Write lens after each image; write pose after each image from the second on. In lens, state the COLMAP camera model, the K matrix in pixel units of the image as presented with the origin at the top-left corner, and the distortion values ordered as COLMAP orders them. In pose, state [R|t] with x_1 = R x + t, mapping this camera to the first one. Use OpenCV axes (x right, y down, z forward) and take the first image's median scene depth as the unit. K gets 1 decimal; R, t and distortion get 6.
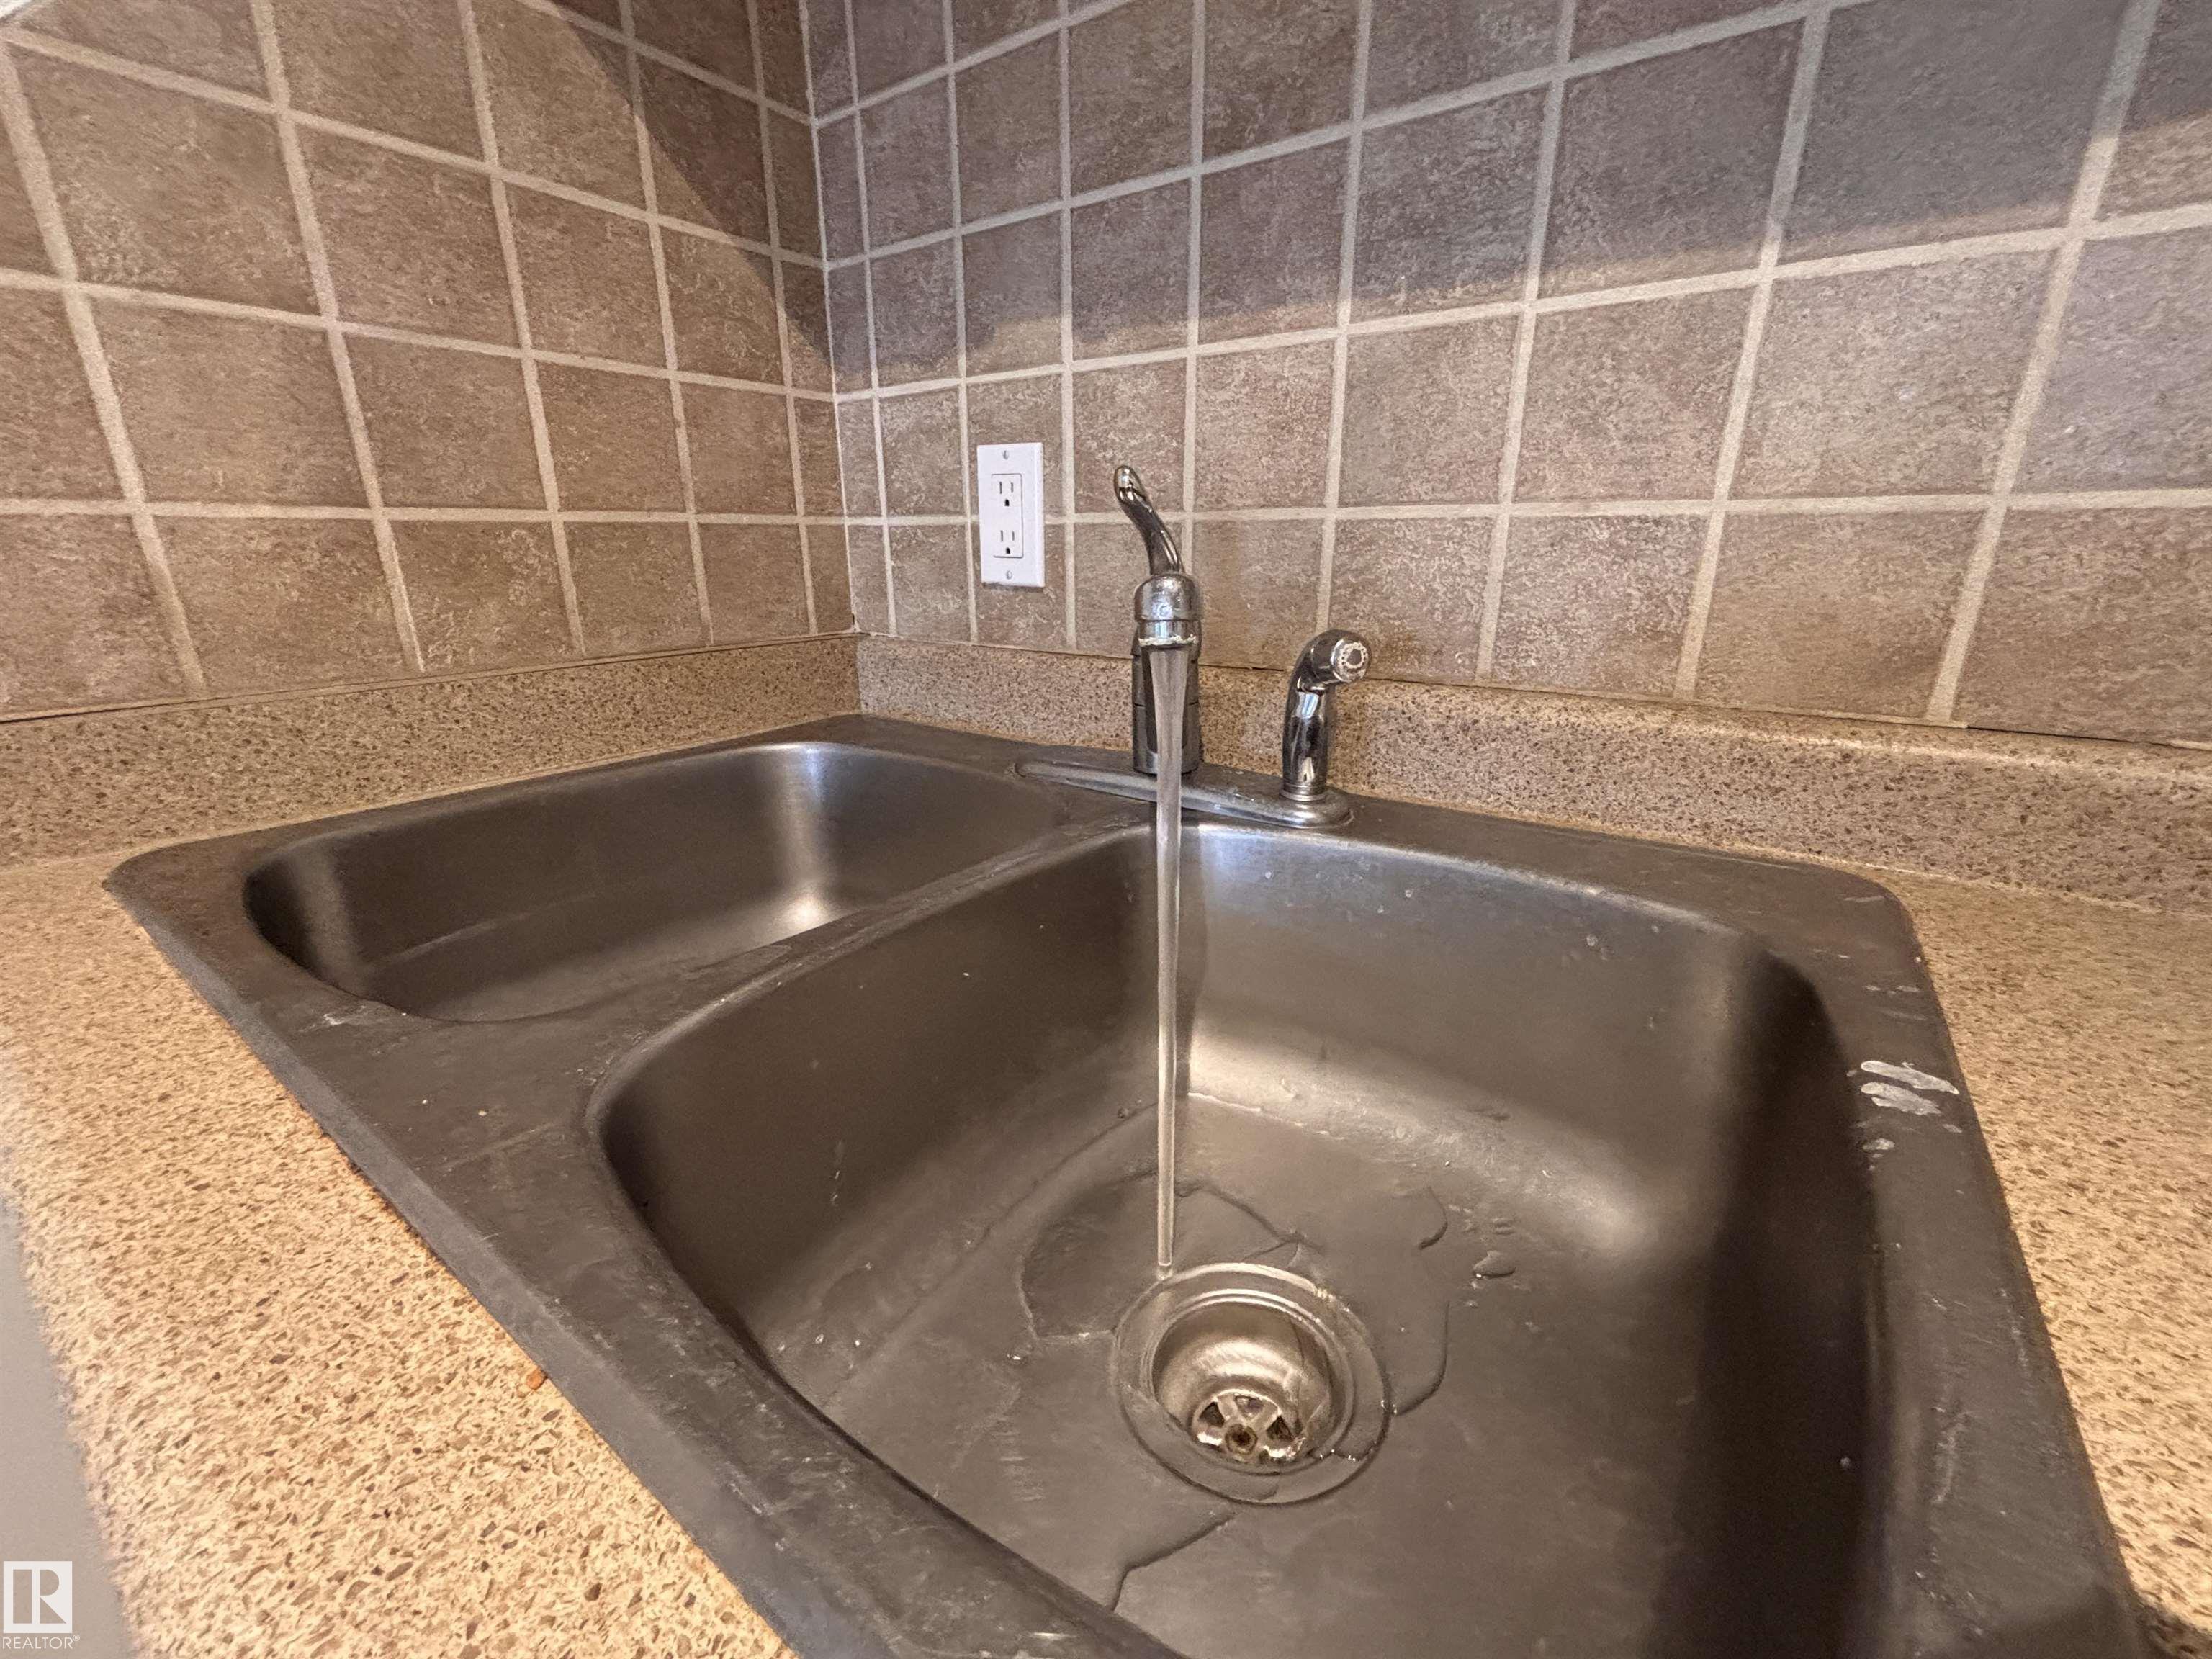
lens RADIAL K [[896.1, 0, 1116.7], [0, 896.1, 818.7], [0, 0, 1]] dist [0.000491, -0.000136]
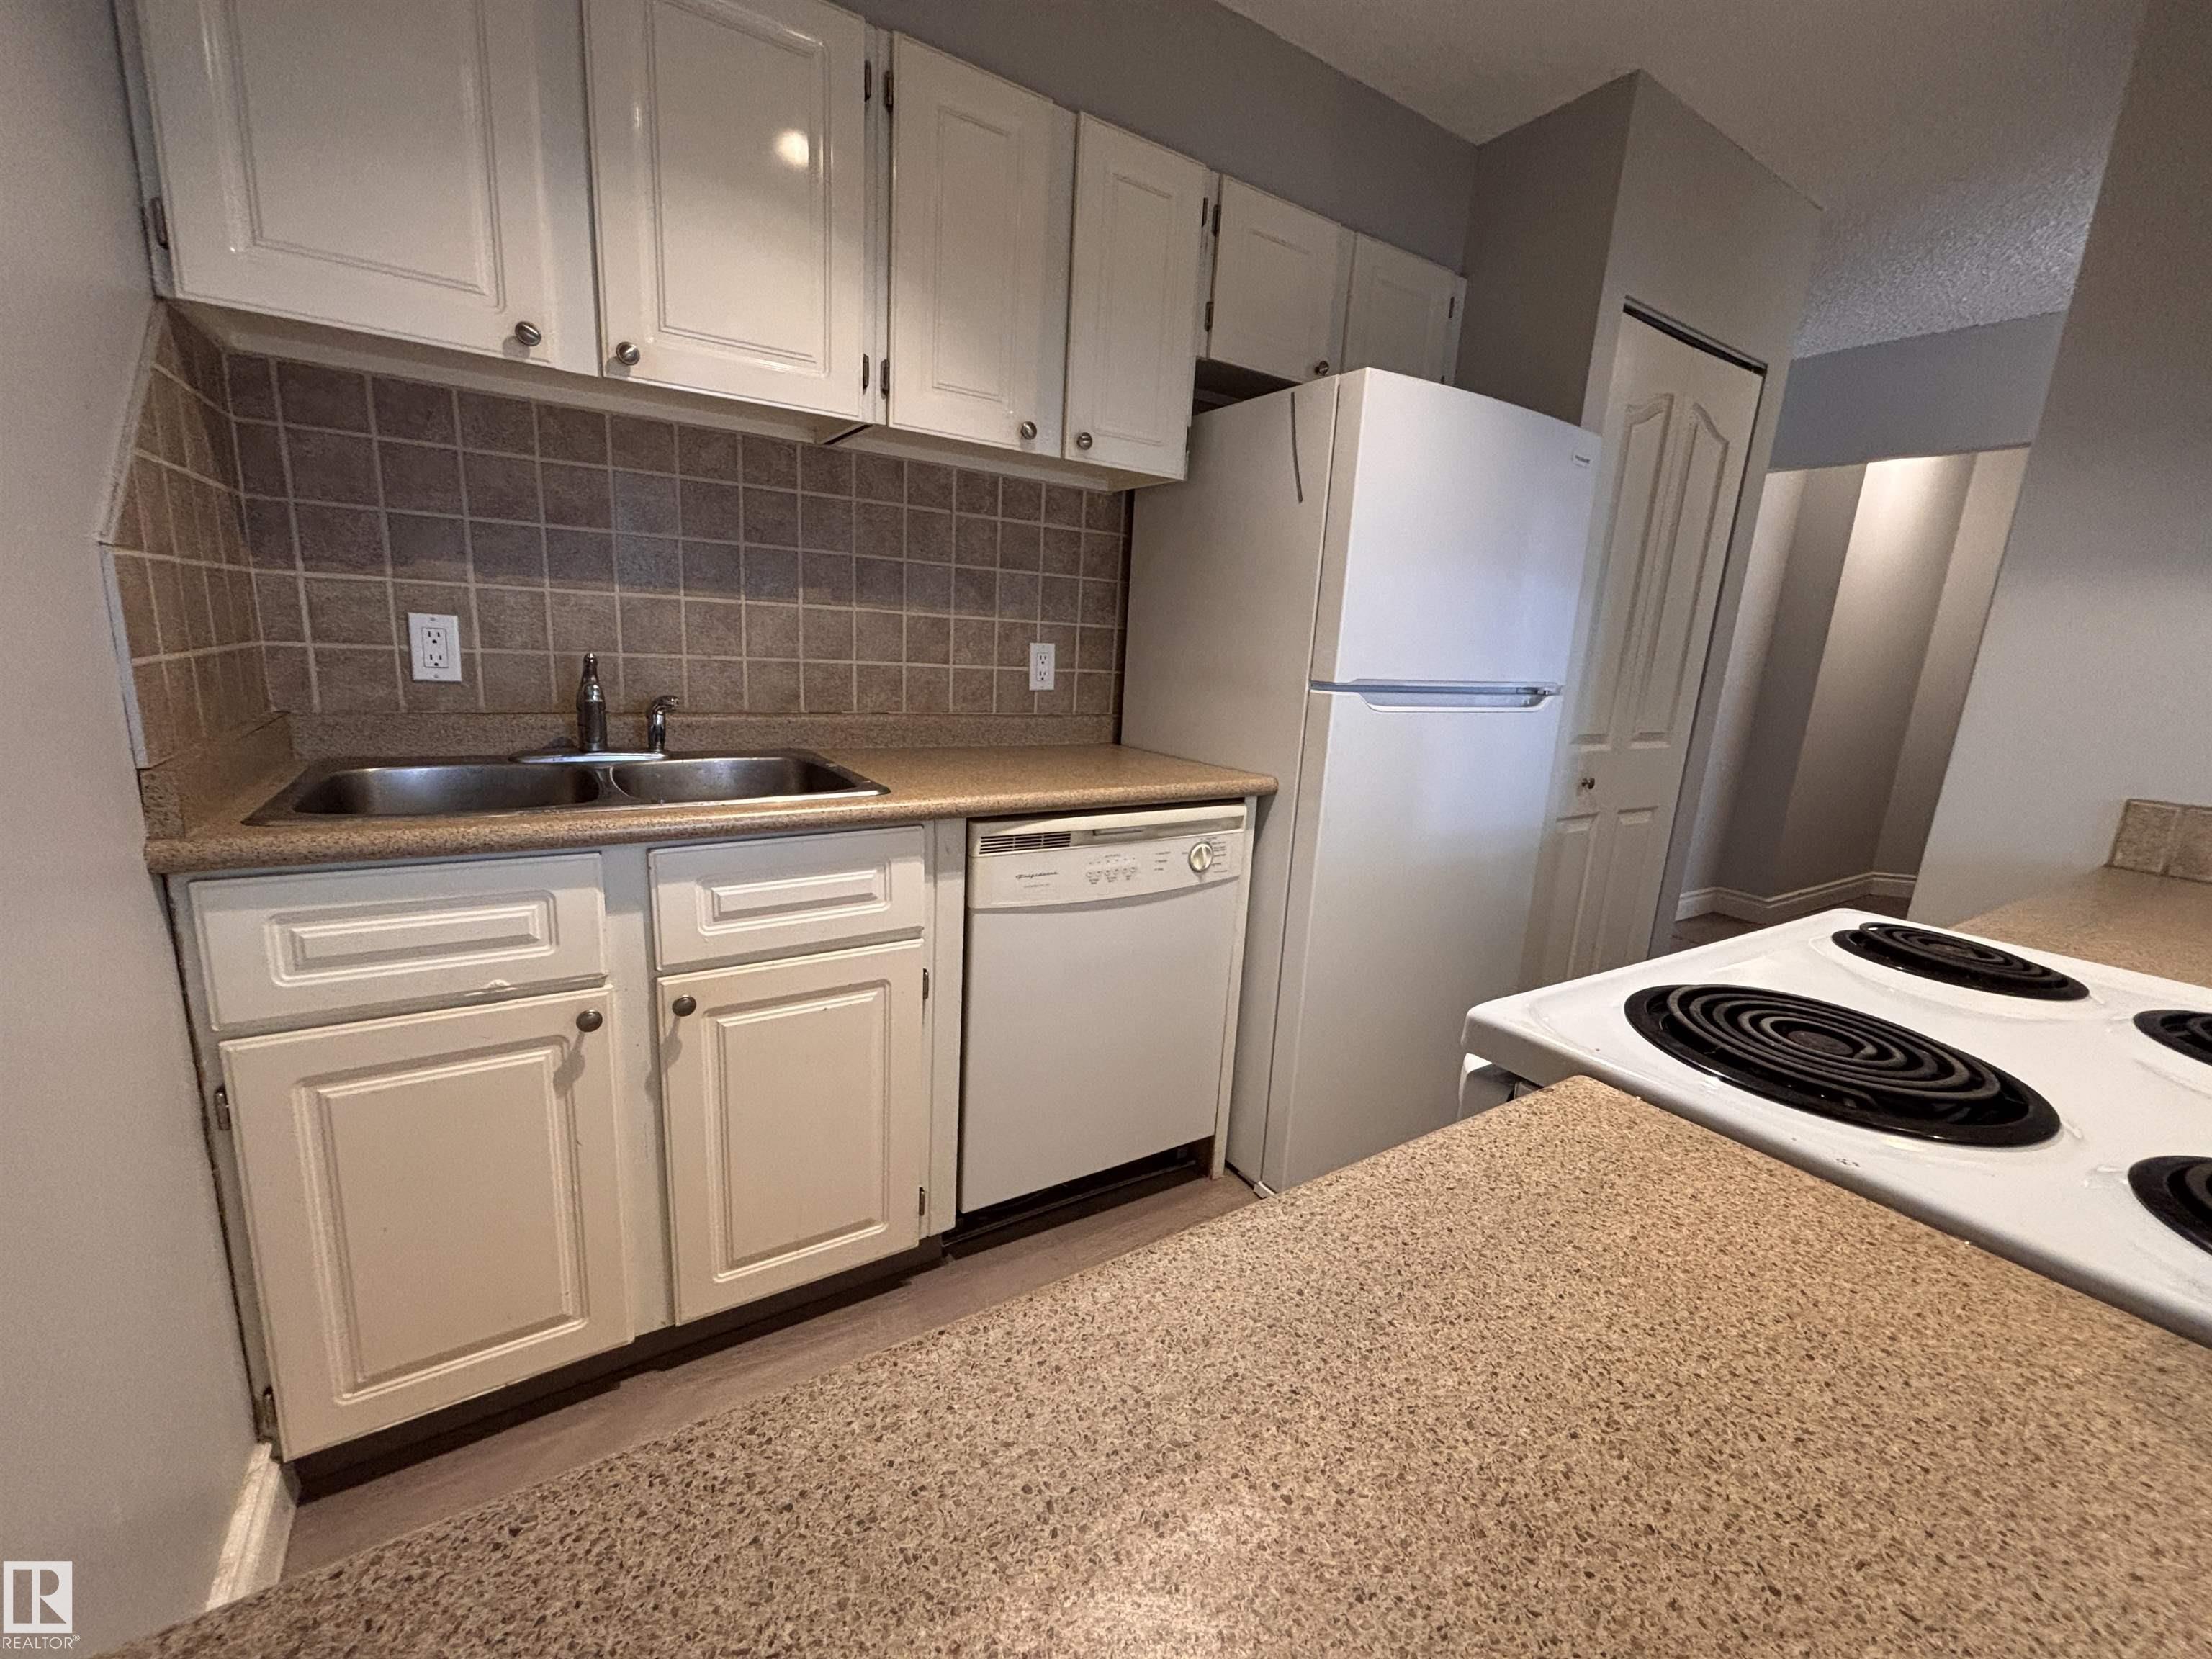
lens RADIAL K [[896.1, 0, 1102.1], [0, 896.1, 839.5], [0, 0, 1]] dist [0.000491, -0.000136]
pose [[0.380099, -0.182174, 0.906828, -1.536555], [0.222064, 0.969711, 0.101727, 0.221288], [-0.897893, 0.162708, 0.409040, -1.166599]]
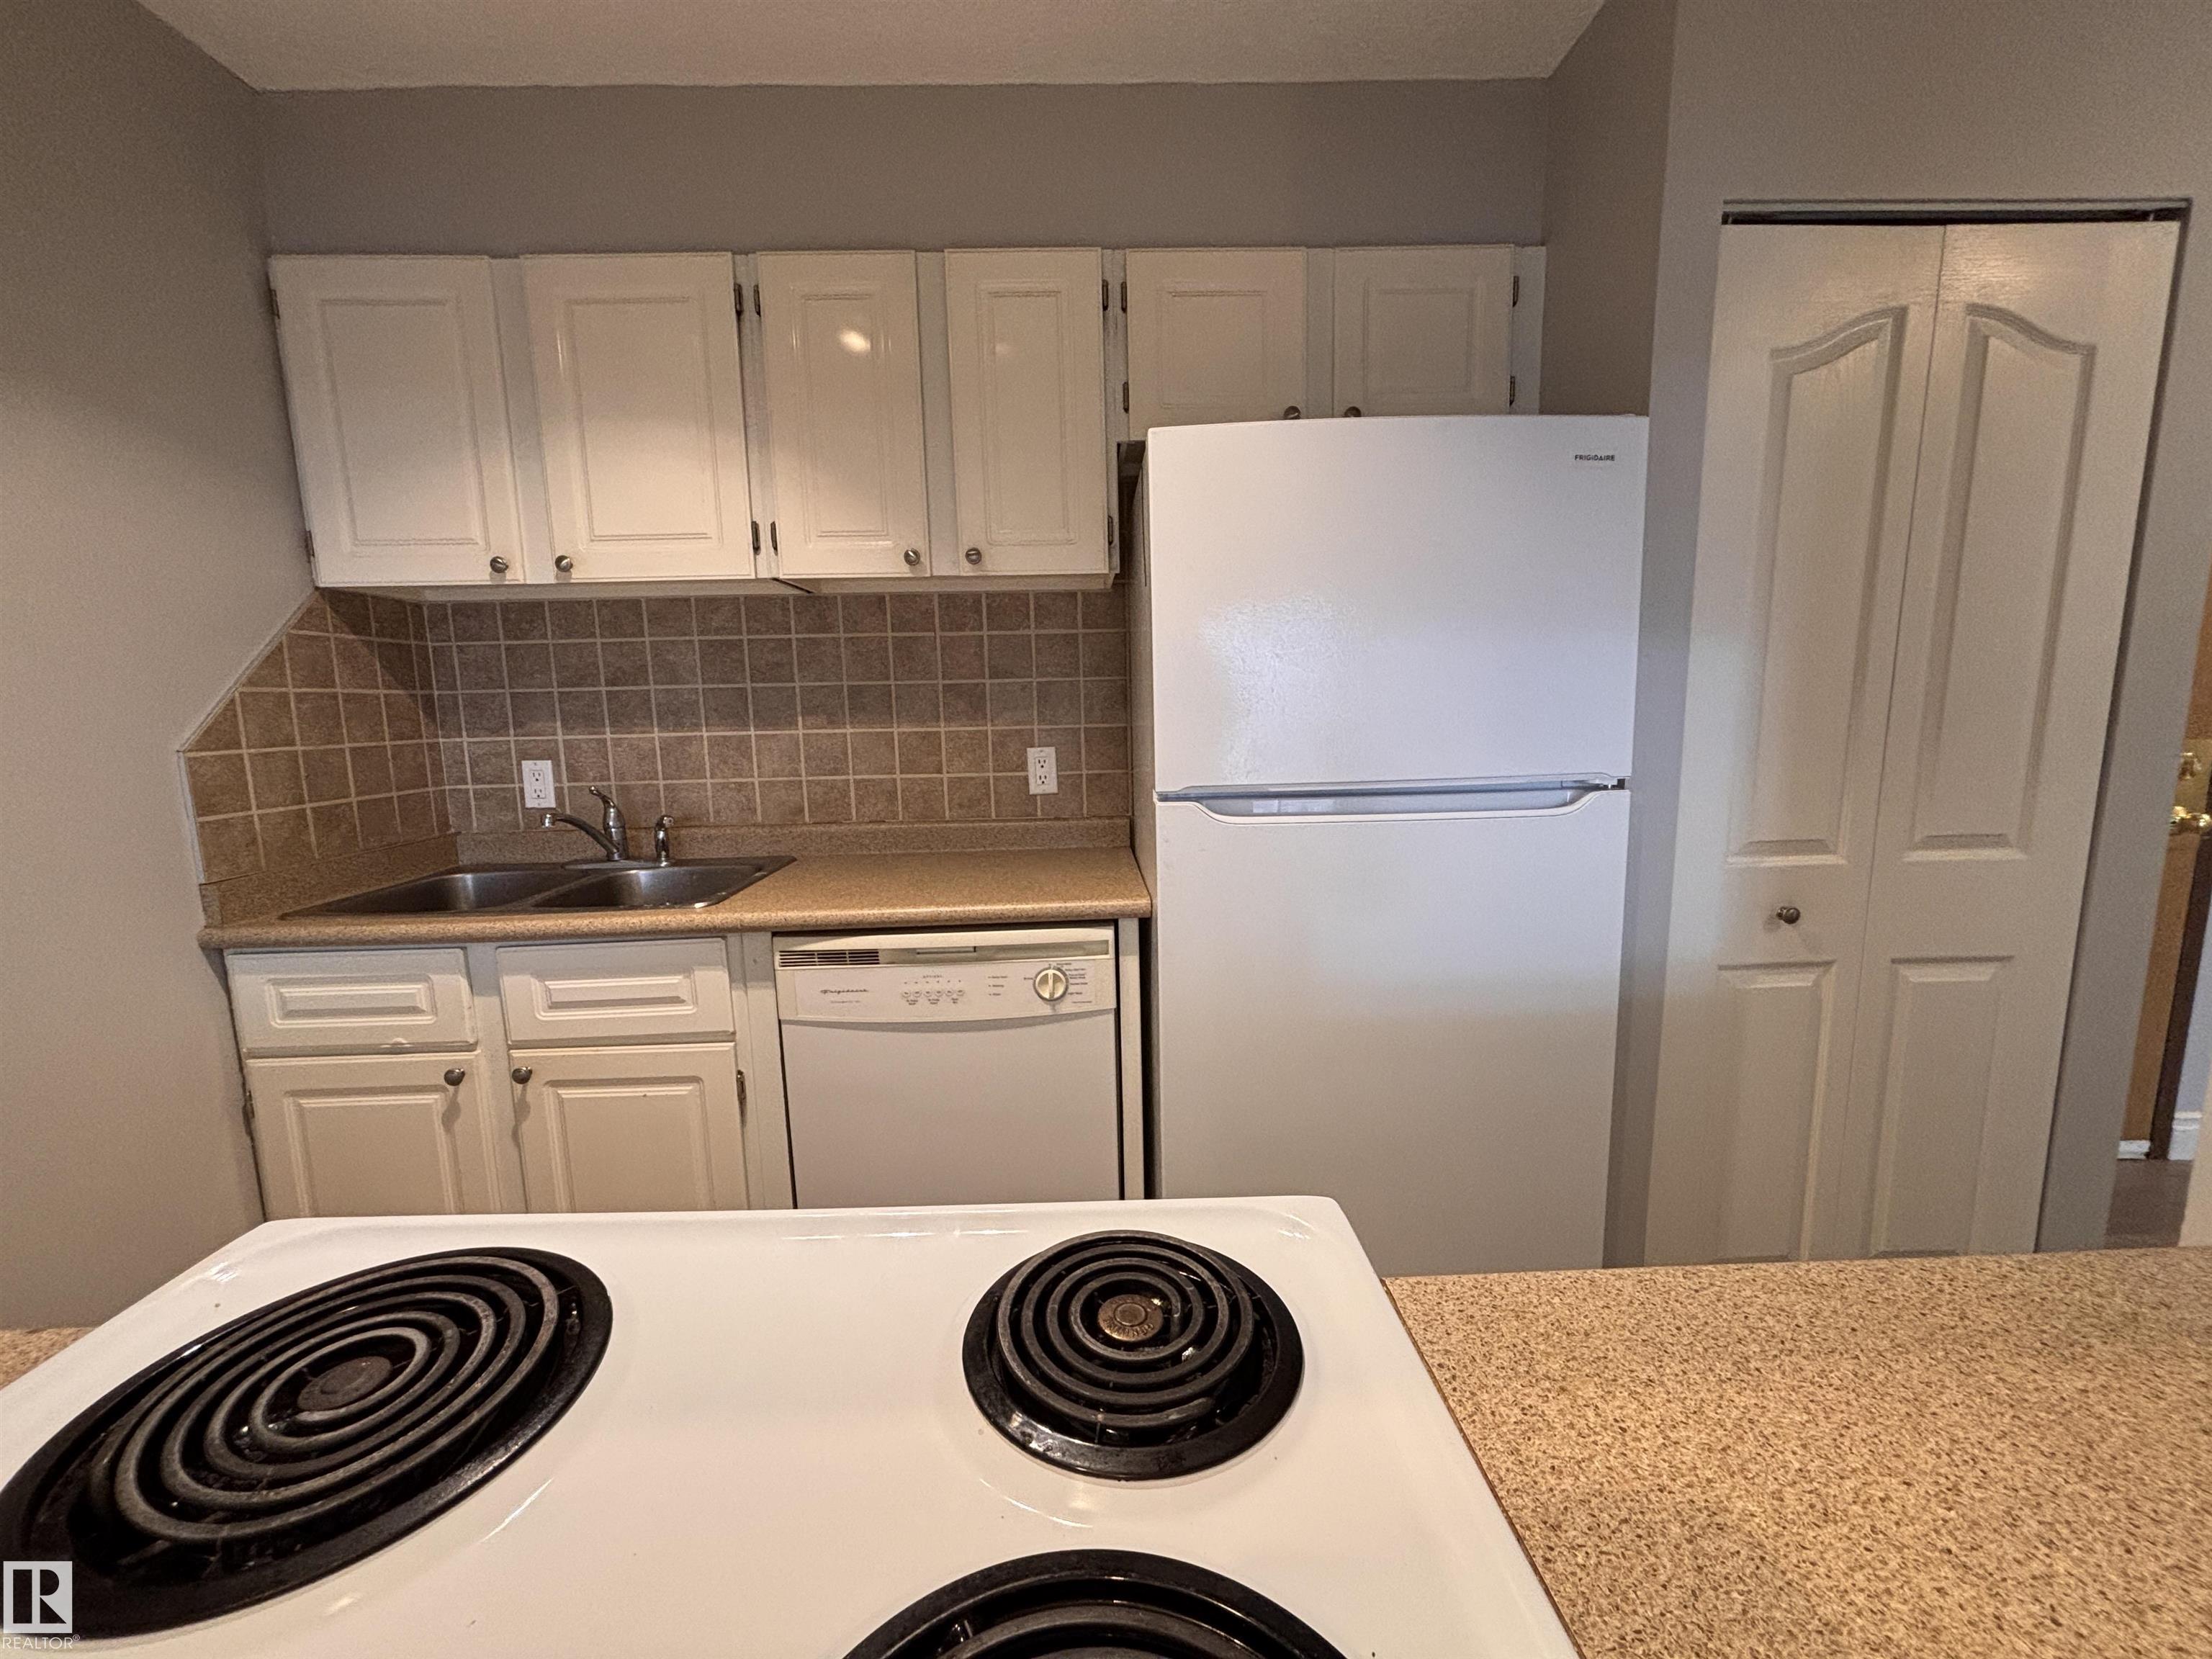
lens RADIAL K [[896.1, 0, 1097.0], [0, 896.1, 840.5], [0, 0, 1]] dist [0.000491, -0.000136]
pose [[0.806511, -0.107073, 0.581442, -0.377614], [0.196549, 0.976085, -0.092884, 0.456976], [-0.557591, 0.189194, 0.808268, -2.310603]]
